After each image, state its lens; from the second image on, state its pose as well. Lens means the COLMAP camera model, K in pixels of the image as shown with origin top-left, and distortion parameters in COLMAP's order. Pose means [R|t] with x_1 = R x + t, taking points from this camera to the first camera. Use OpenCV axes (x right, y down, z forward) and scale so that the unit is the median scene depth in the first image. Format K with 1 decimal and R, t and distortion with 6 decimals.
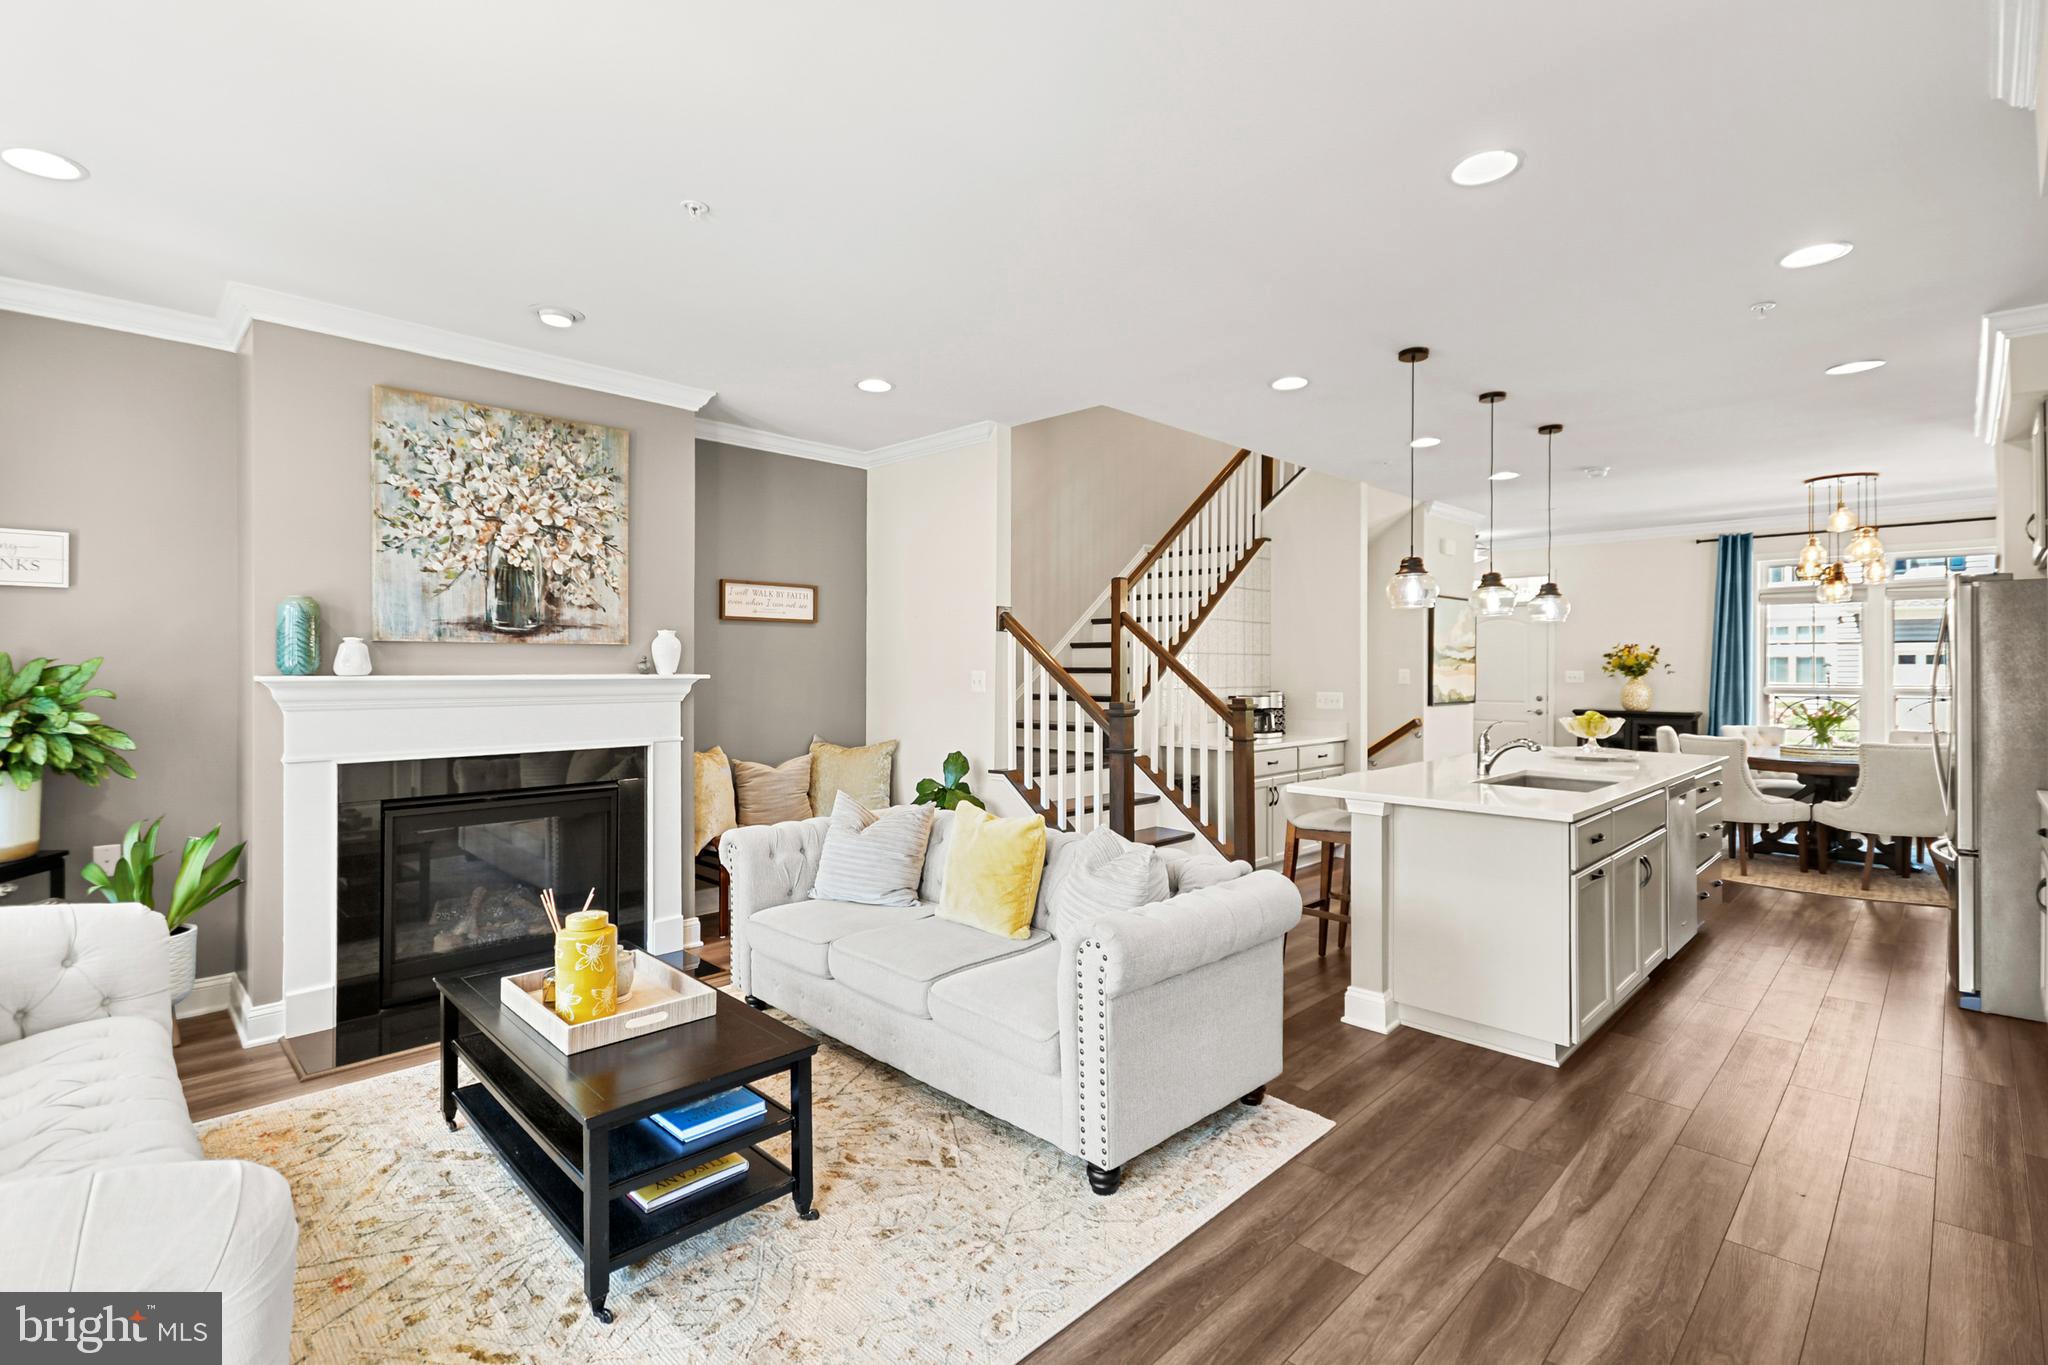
lens RADIAL K [[928.8, 0, 1006.2], [0, 928.8, 670.4], [0, 0, 1]] dist [0.003654, 0.000219]
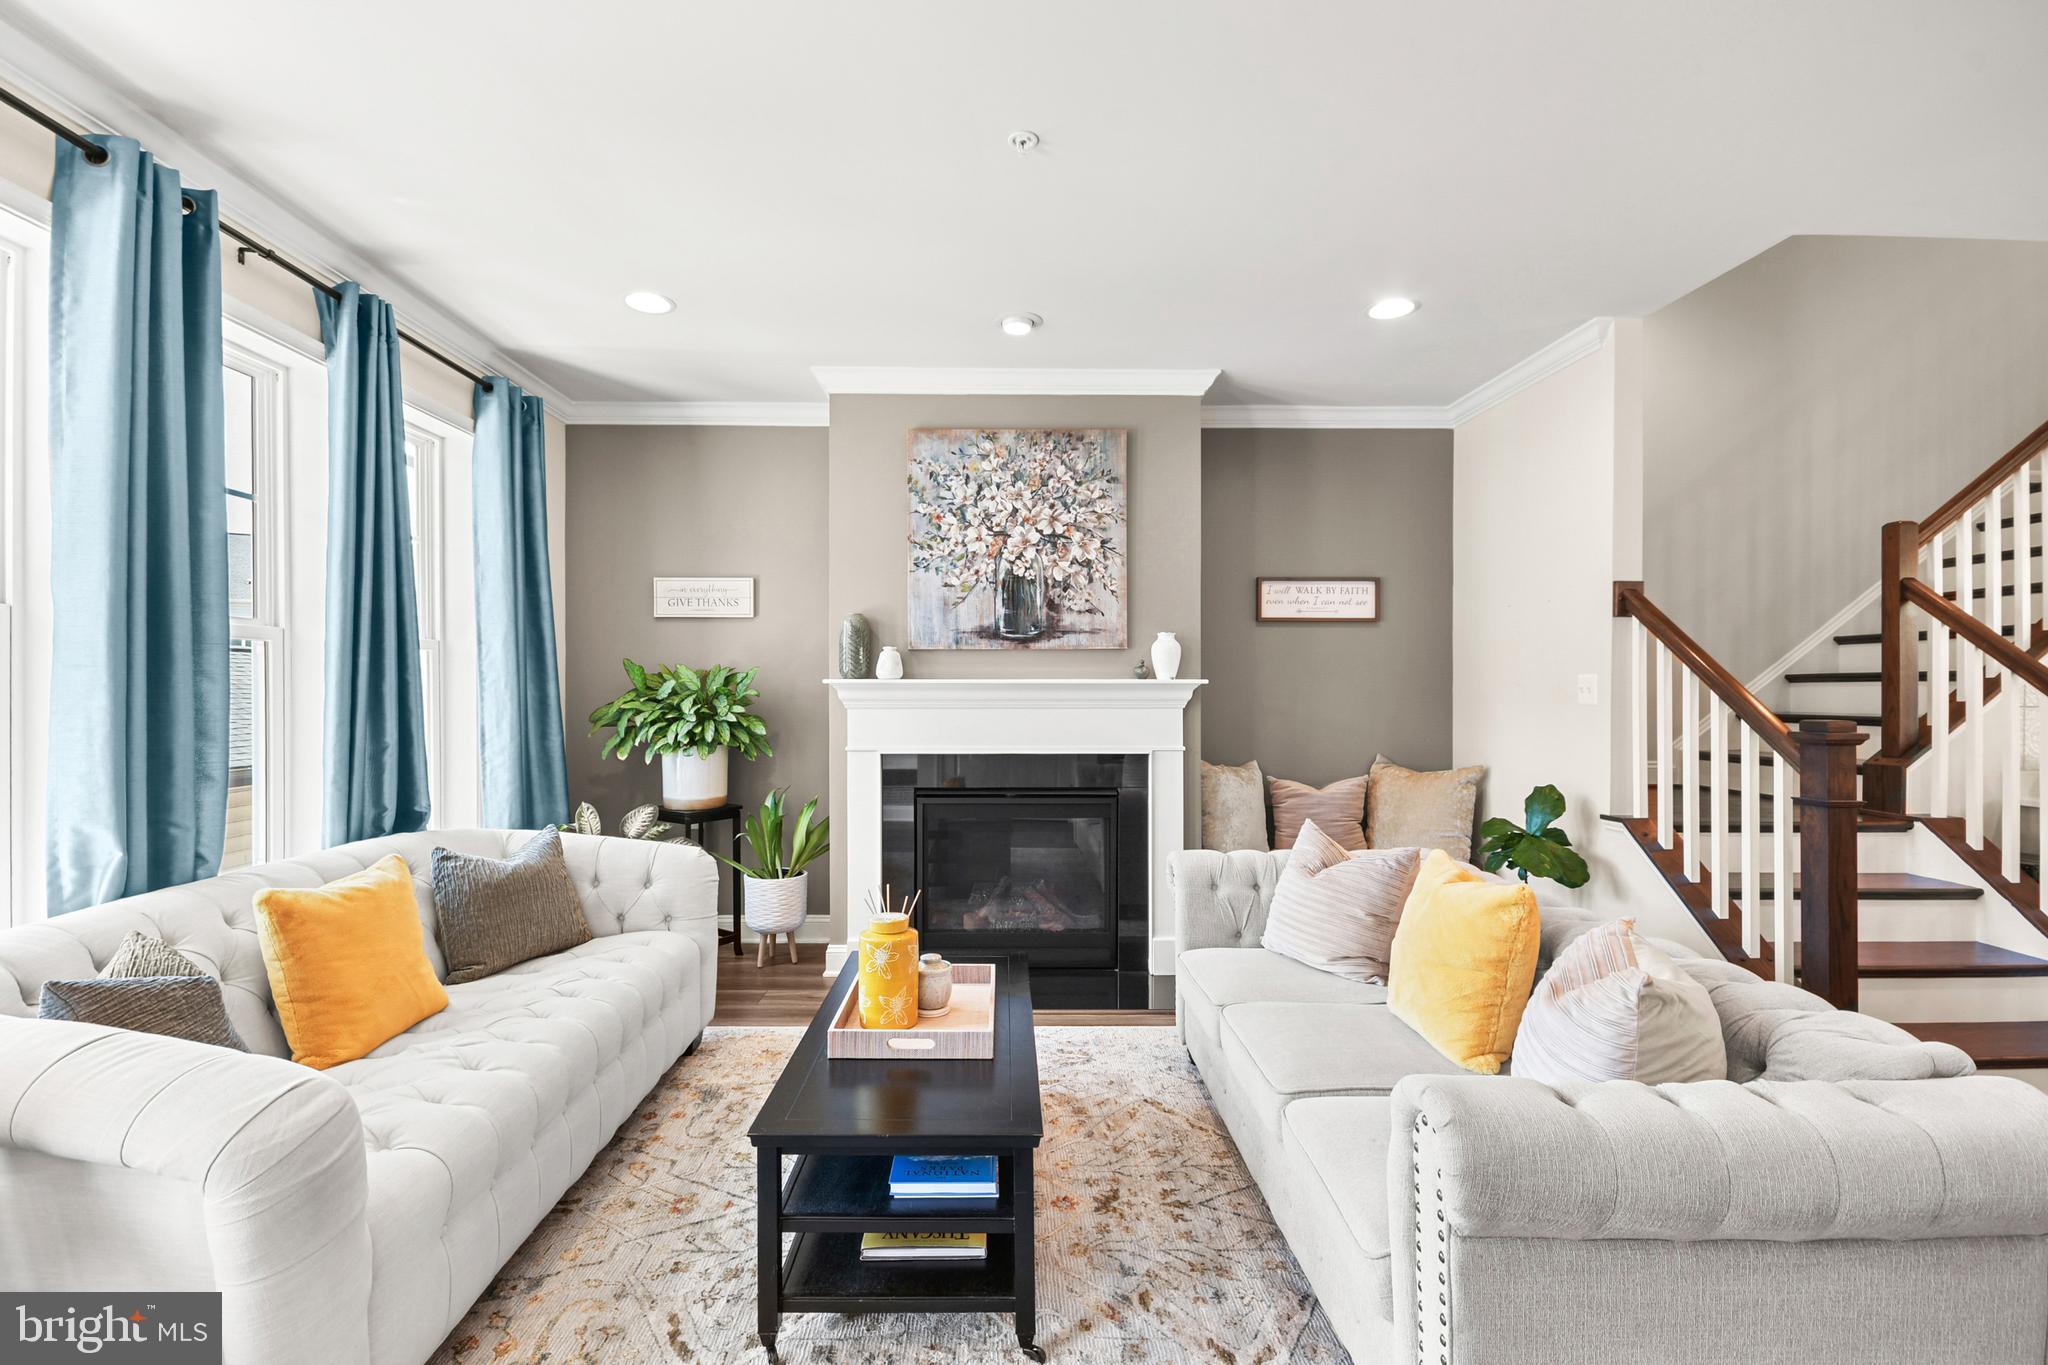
lens RADIAL K [[902.6, 0, 1007.8], [0, 902.6, 686.3], [0, 0, 1]] dist [0.001924, -0.000155]
pose [[0.720061, -0.003472, -0.693902, 0.166767], [-0.001479, 0.999978, -0.006538, 0.018917], [0.693909, 0.005734, 0.720040, 0.244973]]
